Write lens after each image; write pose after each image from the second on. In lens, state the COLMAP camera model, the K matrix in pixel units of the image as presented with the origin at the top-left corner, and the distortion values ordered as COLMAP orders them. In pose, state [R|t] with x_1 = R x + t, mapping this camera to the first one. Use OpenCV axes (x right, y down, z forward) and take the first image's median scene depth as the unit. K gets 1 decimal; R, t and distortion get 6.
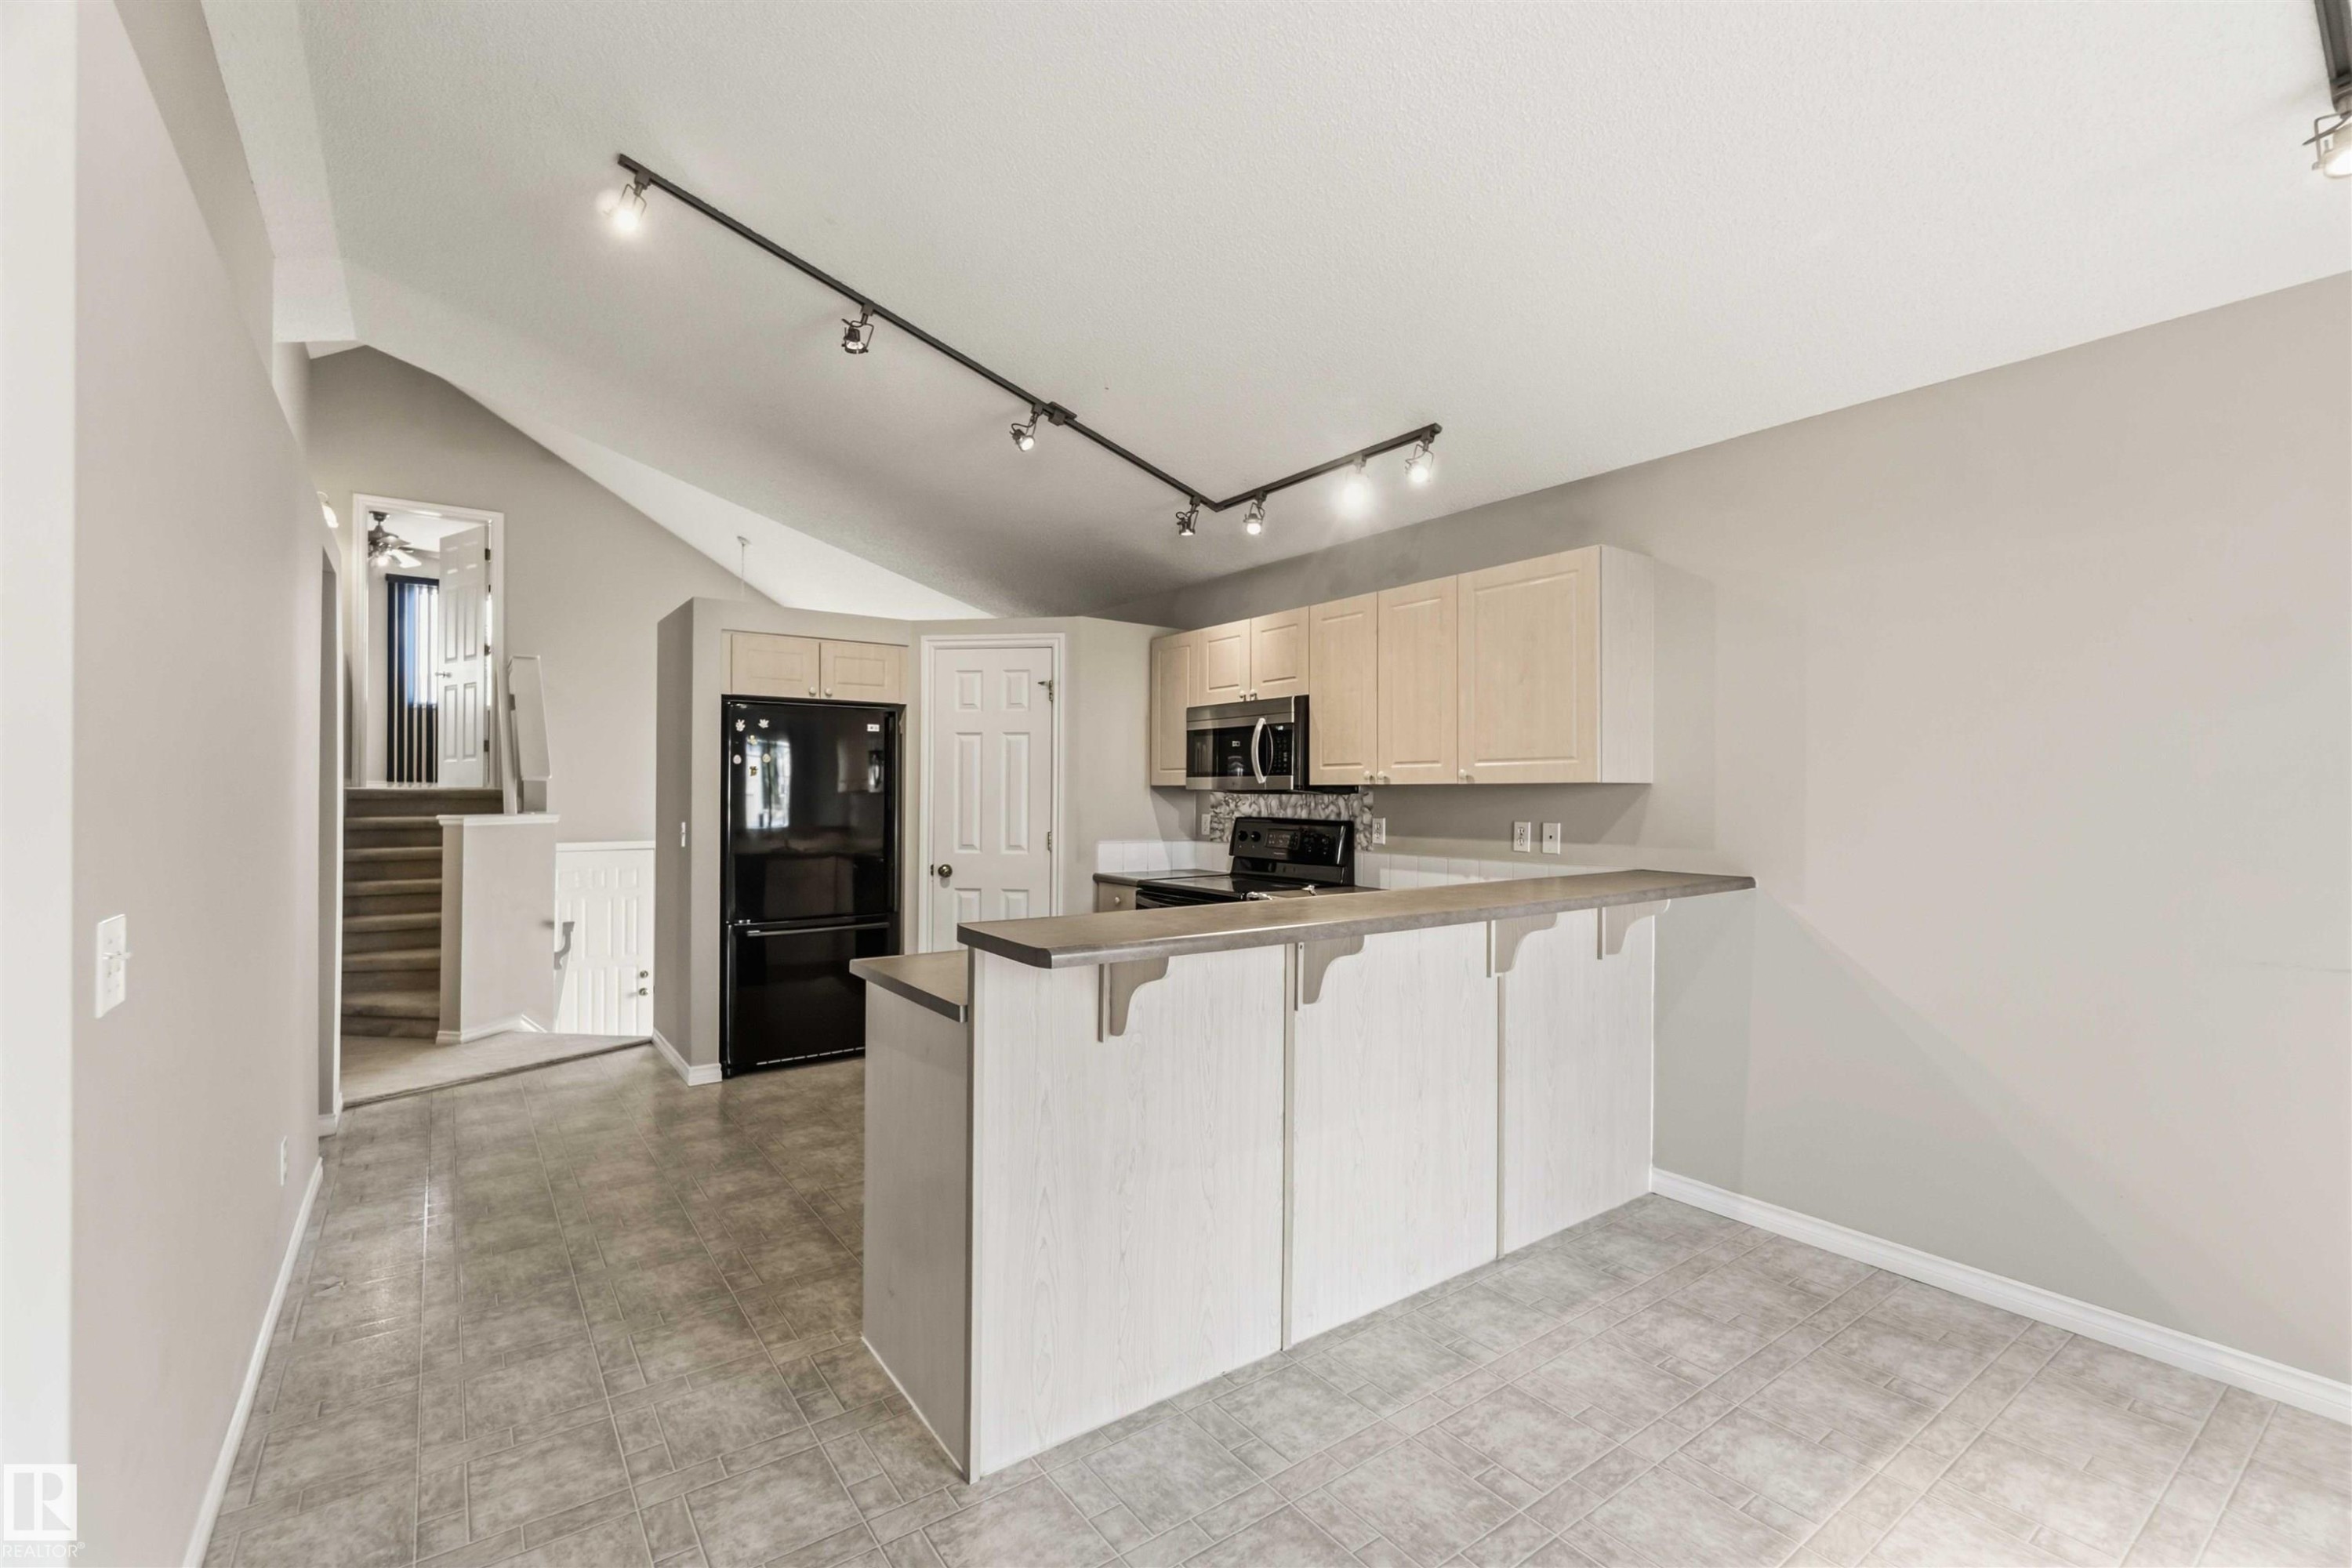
lens RADIAL K [[1008.5, 0, 1184.9], [0, 1008.5, 786.5], [0, 0, 1]] dist [-0.007333, 0.000217]
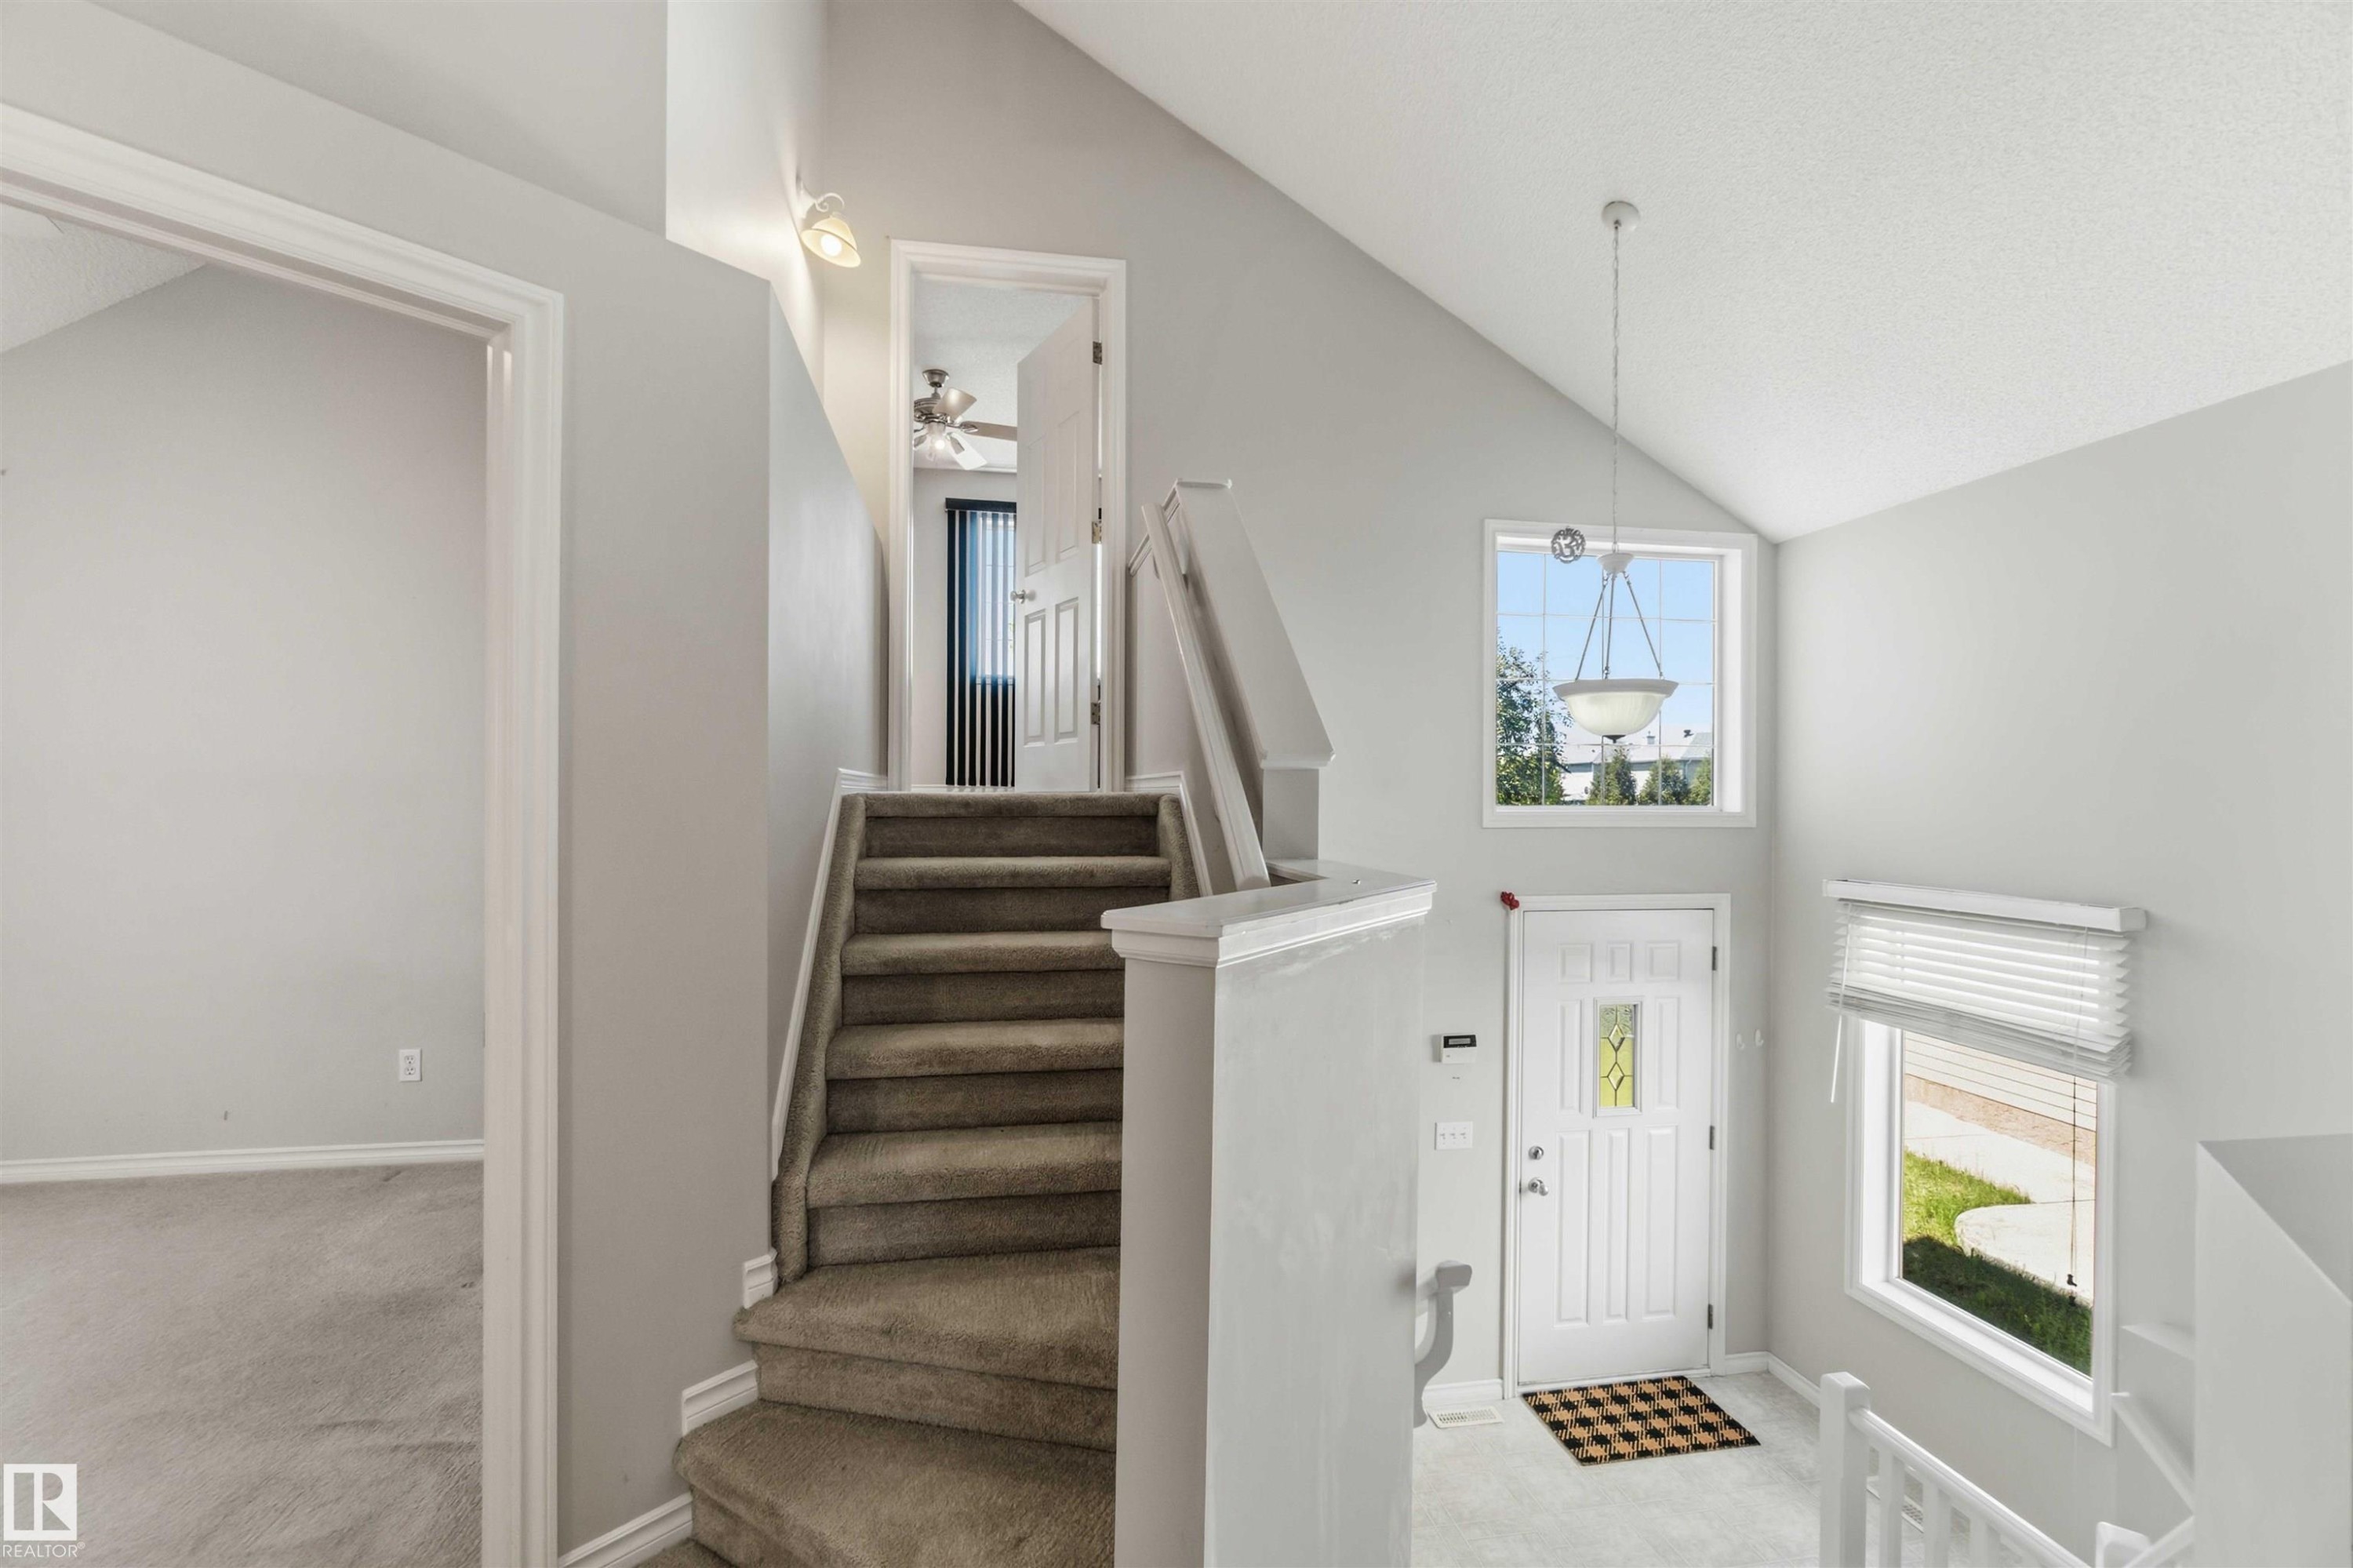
lens RADIAL K [[1008.9, 0, 1185.3], [0, 1008.9, 789.5], [0, 0, 1]] dist [-0.007333, 0.000217]
pose [[0.903288, -0.001716, -0.429032, -0.383453], [-0.000409, 0.999988, -0.004860, 0.002066], [0.429035, 0.004565, 0.903276, 0.488404]]
